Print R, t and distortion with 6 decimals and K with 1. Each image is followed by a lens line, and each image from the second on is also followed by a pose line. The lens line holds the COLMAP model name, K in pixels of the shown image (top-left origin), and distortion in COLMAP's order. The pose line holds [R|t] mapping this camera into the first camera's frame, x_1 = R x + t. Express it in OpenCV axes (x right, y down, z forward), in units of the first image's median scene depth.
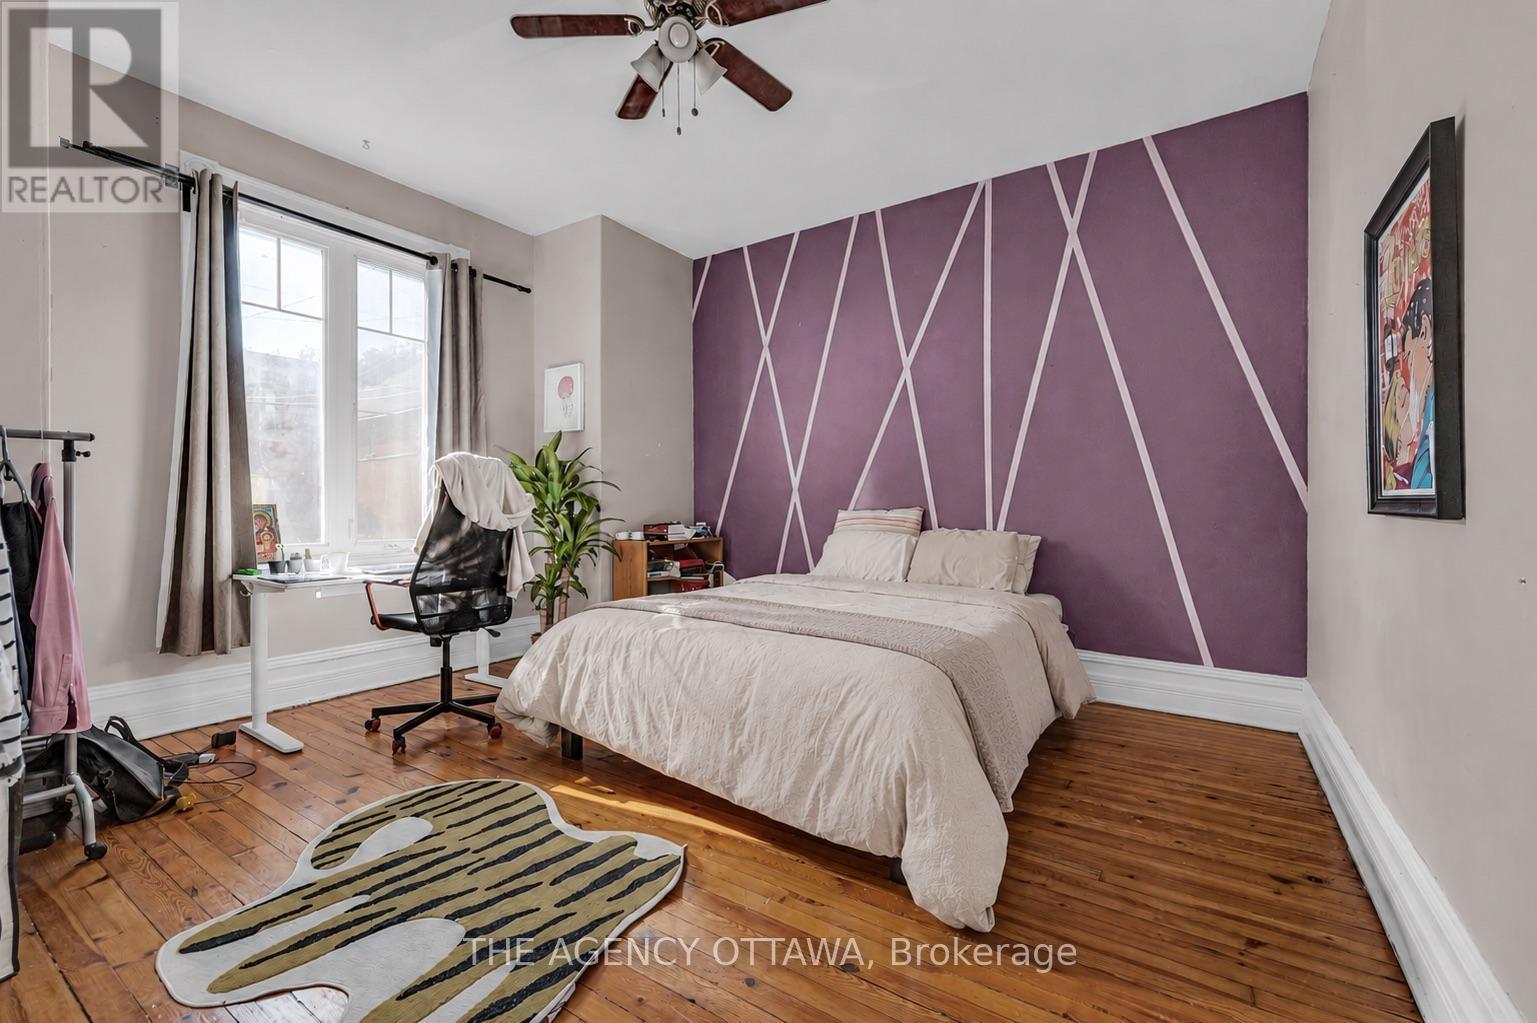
lens RADIAL K [[655.1, 0, 770.4], [0, 655.1, 501.1], [0, 0, 1]] dist [0.000668, 0.000048]
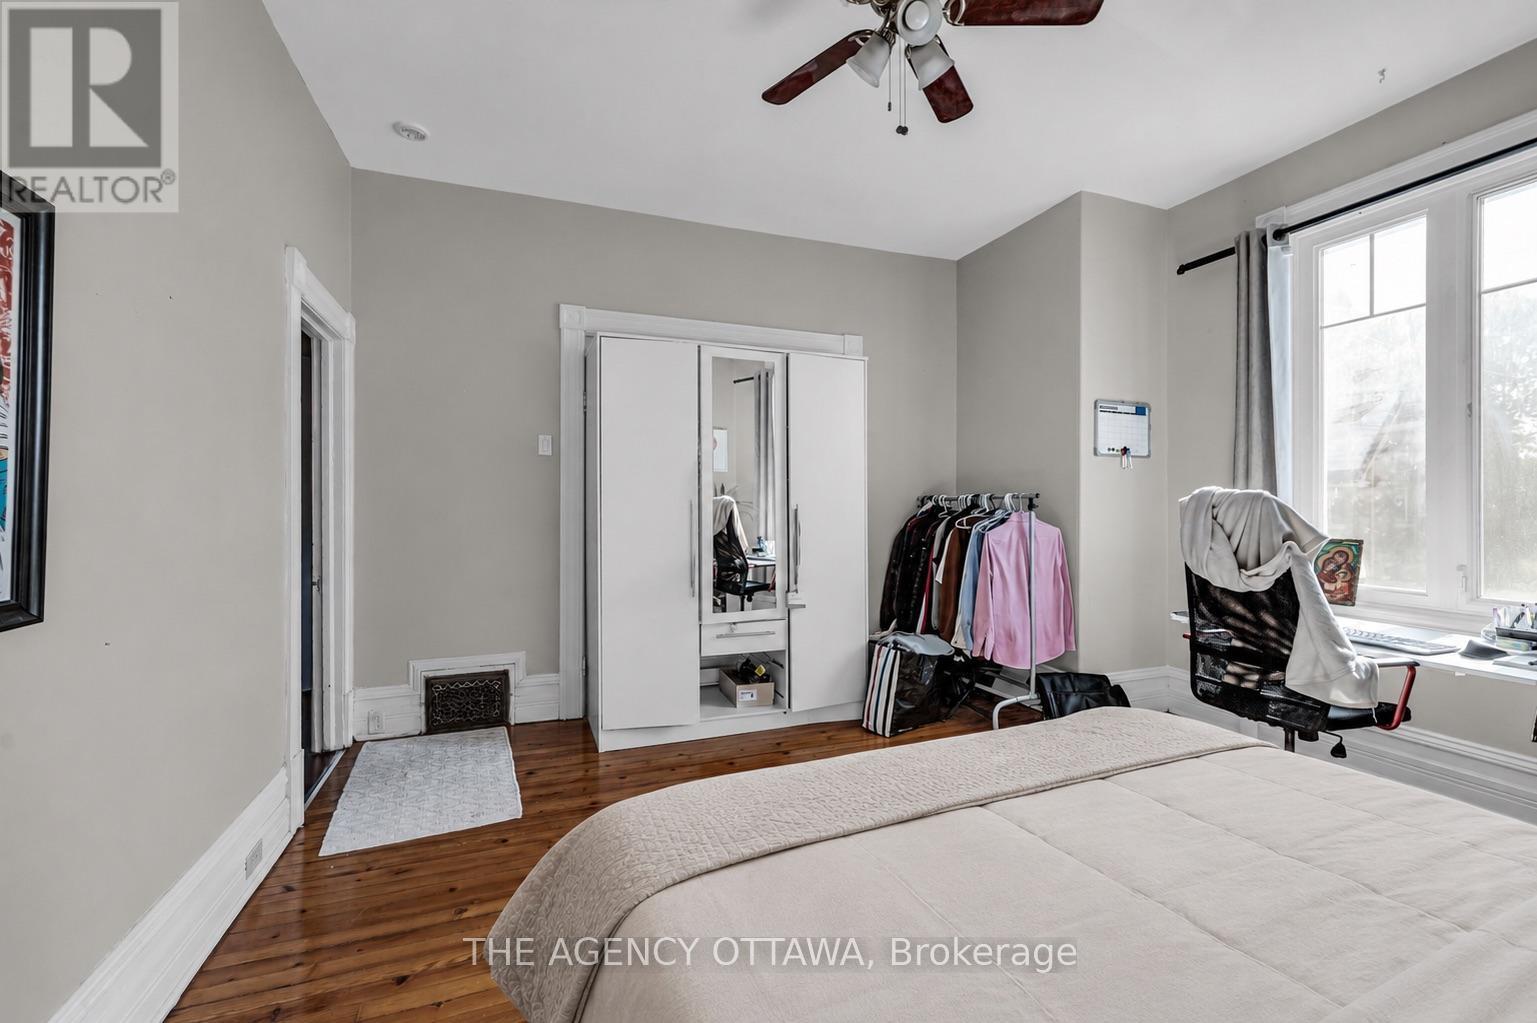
lens RADIAL K [[655.1, 0, 770.4], [0, 655.1, 501.1], [0, 0, 1]] dist [0.000668, 0.000048]
pose [[-0.583732, -0.001595, -0.811945, 0.414464], [0.008701, 0.999928, -0.008220, -0.045379], [0.811900, -0.011862, -0.583677, 0.841129]]
